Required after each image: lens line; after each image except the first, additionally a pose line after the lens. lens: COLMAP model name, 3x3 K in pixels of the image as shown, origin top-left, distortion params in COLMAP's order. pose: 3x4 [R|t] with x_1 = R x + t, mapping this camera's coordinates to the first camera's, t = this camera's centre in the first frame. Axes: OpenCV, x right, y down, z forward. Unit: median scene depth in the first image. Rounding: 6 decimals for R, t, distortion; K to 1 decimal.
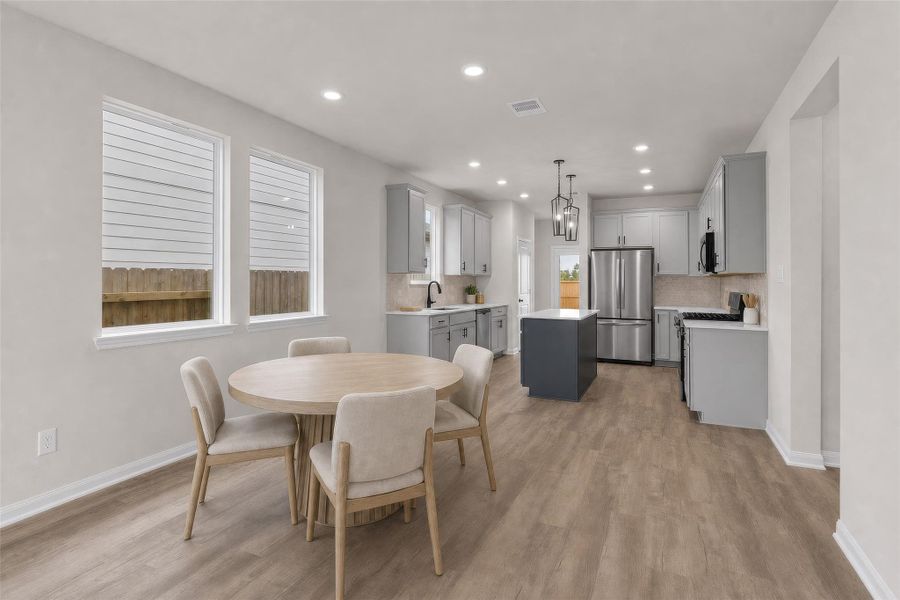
lens RADIAL K [[449.8, 0, 464.3], [0, 449.8, 278.5], [0, 0, 1]] dist [0.000083, -0.000022]
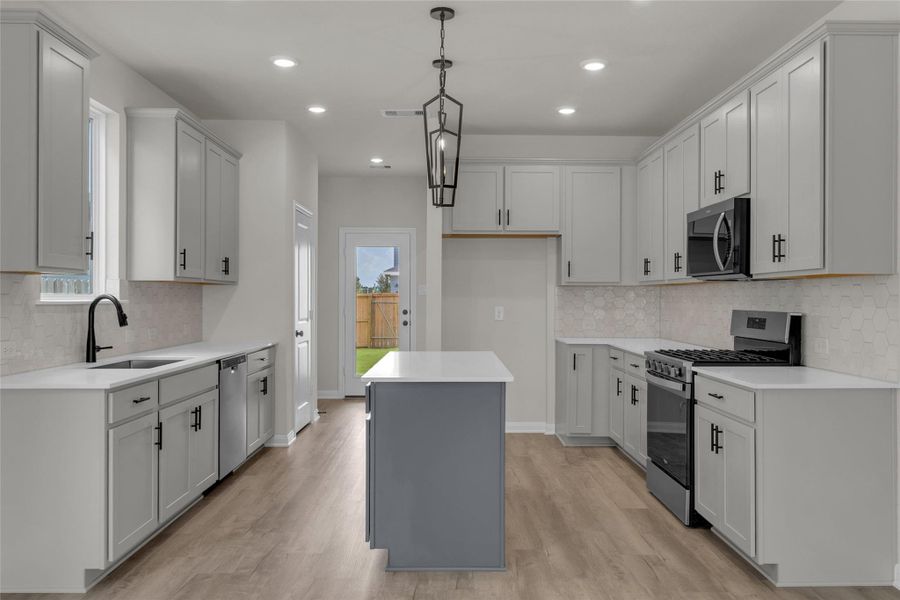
lens RADIAL K [[711.1, 0, 450.0], [0, 711.1, 300.0], [0, 0, 1]] dist [0.000033, -0.000338]
pose [[0.915156, -0.004898, 0.403071, -0.040020], [0.000853, 0.999947, 0.010214, 0.004160], [-0.403100, -0.009004, 0.915112, 0.299002]]
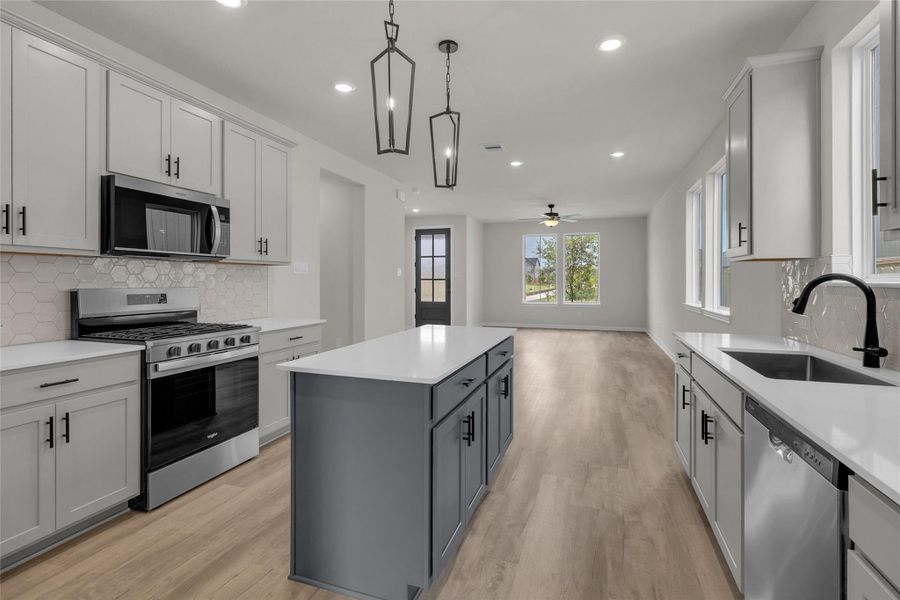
lens RADIAL K [[422.8, 0, 458.6], [0, 422.8, 284.0], [0, 0, 1]] dist [0.000204, -0.000213]
pose [[-0.995479, -0.007620, -0.094678, 0.193181], [-0.007794, 0.999969, 0.001471, 0.013222], [0.094664, 0.002202, -0.995507, 1.169106]]
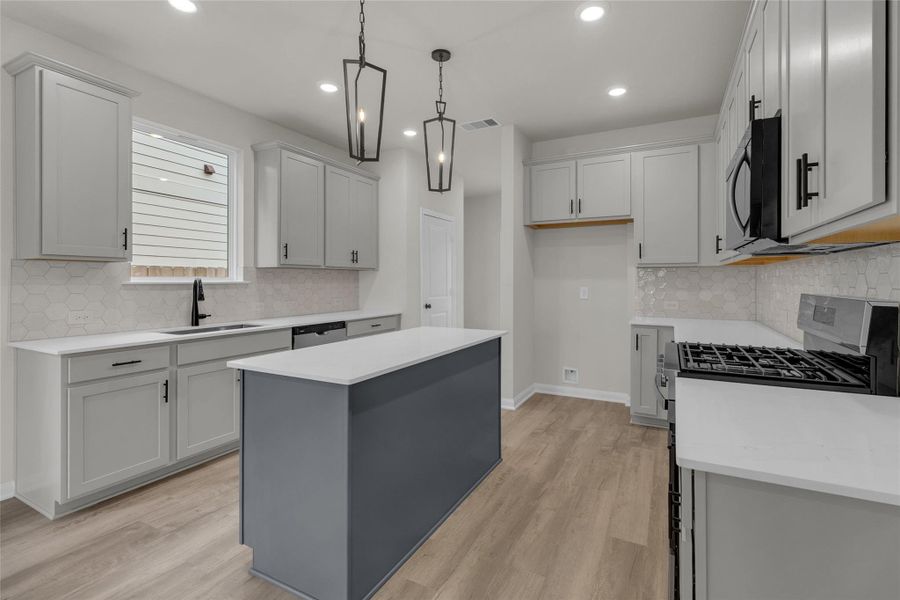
lens RADIAL K [[414.8, 0, 452.7], [0, 414.8, 279.4], [0, 0, 1]] dist [-0.000621, -0.000301]
pose [[0.997090, -0.006355, -0.075965, 0.251990], [0.006560, 0.999975, 0.002454, 0.008510], [0.075947, -0.002945, 0.997107, 0.498955]]
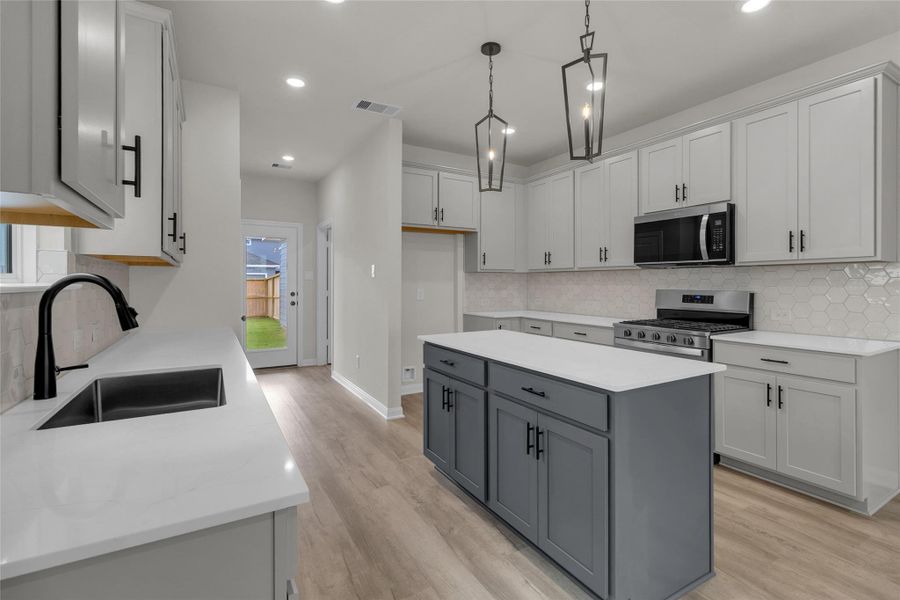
lens RADIAL K [[422.8, 0, 458.6], [0, 422.8, 284.0], [0, 0, 1]] dist [0.000204, -0.000213]
pose [[0.588049, -0.008425, 0.808781, -0.117523], [-0.000808, 0.999939, 0.011004, 0.007560], [-0.808825, -0.007124, 0.588006, 0.685867]]
